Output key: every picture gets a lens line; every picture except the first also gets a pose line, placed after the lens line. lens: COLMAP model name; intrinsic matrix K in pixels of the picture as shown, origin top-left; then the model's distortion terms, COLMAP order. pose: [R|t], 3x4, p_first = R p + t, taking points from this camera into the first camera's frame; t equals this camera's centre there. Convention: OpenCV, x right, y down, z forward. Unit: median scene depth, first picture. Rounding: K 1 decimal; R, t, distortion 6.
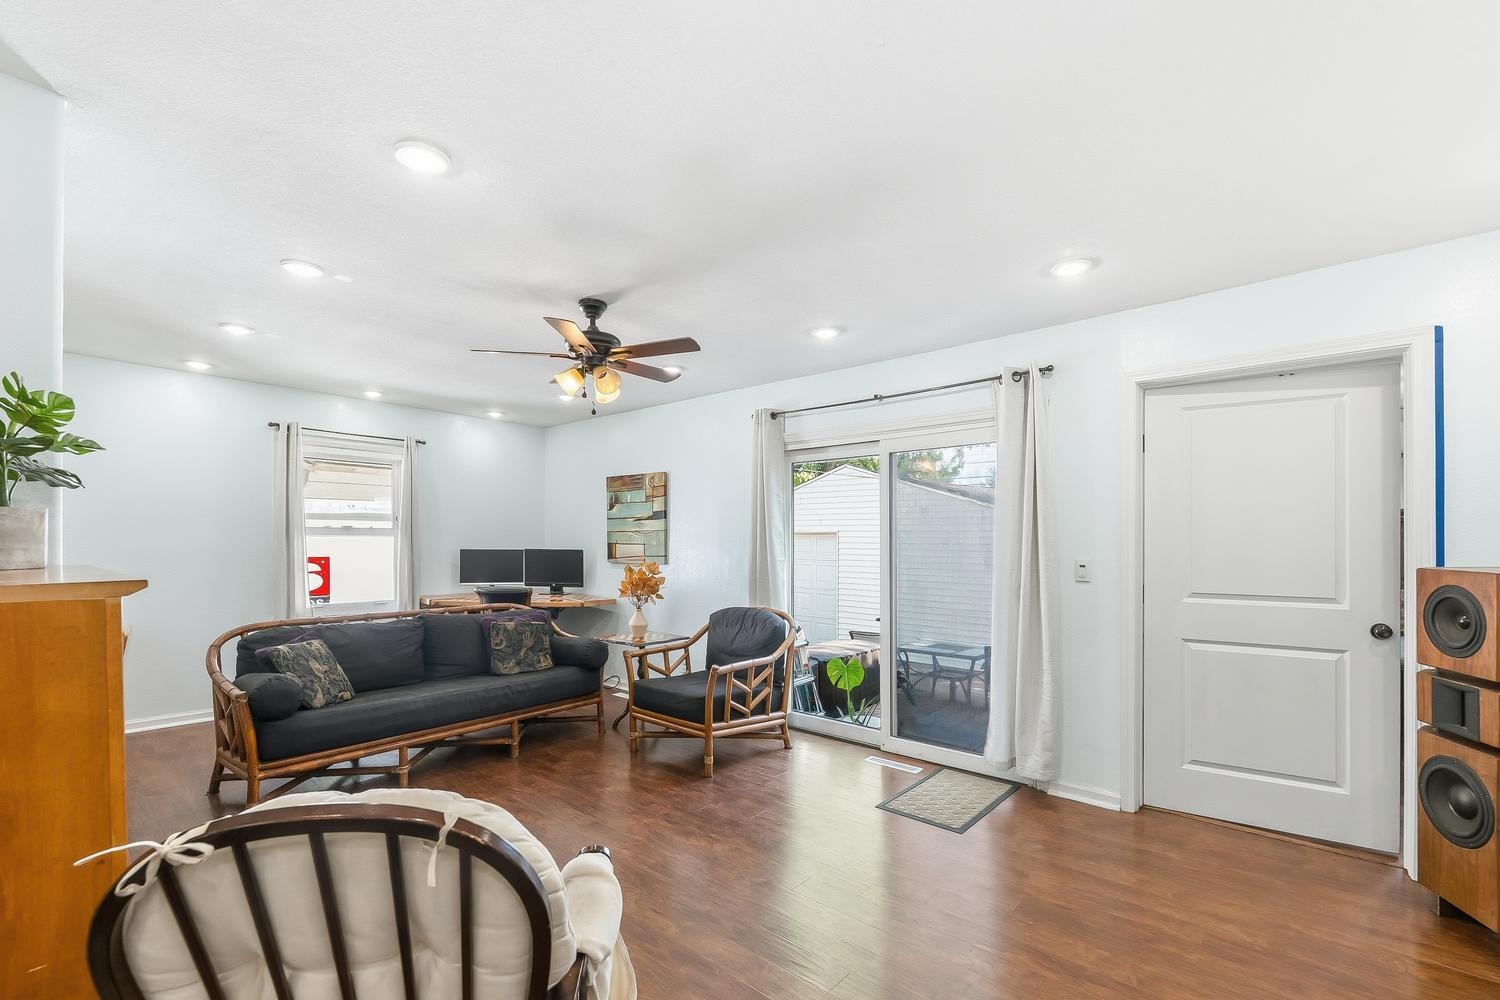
lens RADIAL K [[640.1, 0, 756.5], [0, 640.1, 539.7], [0, 0, 1]] dist [-0.000414, -0.000074]
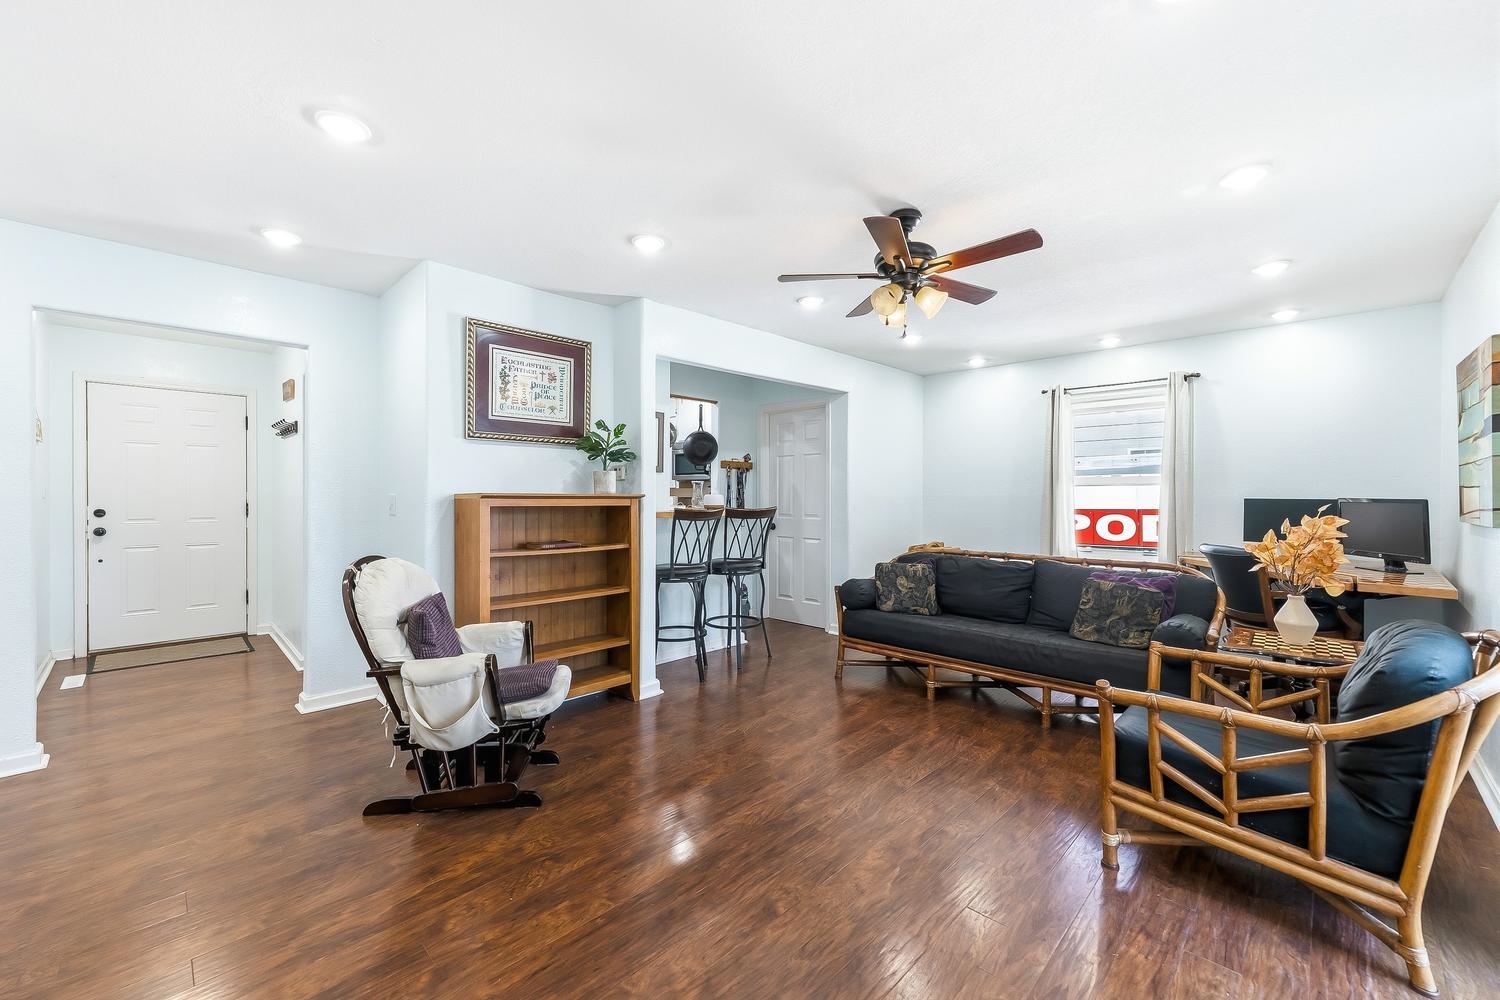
lens RADIAL K [[599.3, 0, 751.4], [0, 599.3, 497.1], [0, 0, 1]] dist [-0.000974, -0.000130]
pose [[-0.053111, -0.001729, -0.998587, 0.430137], [0.000295, 0.999998, -0.001747, 0.019642], [0.998589, -0.000388, -0.053111, 0.583227]]
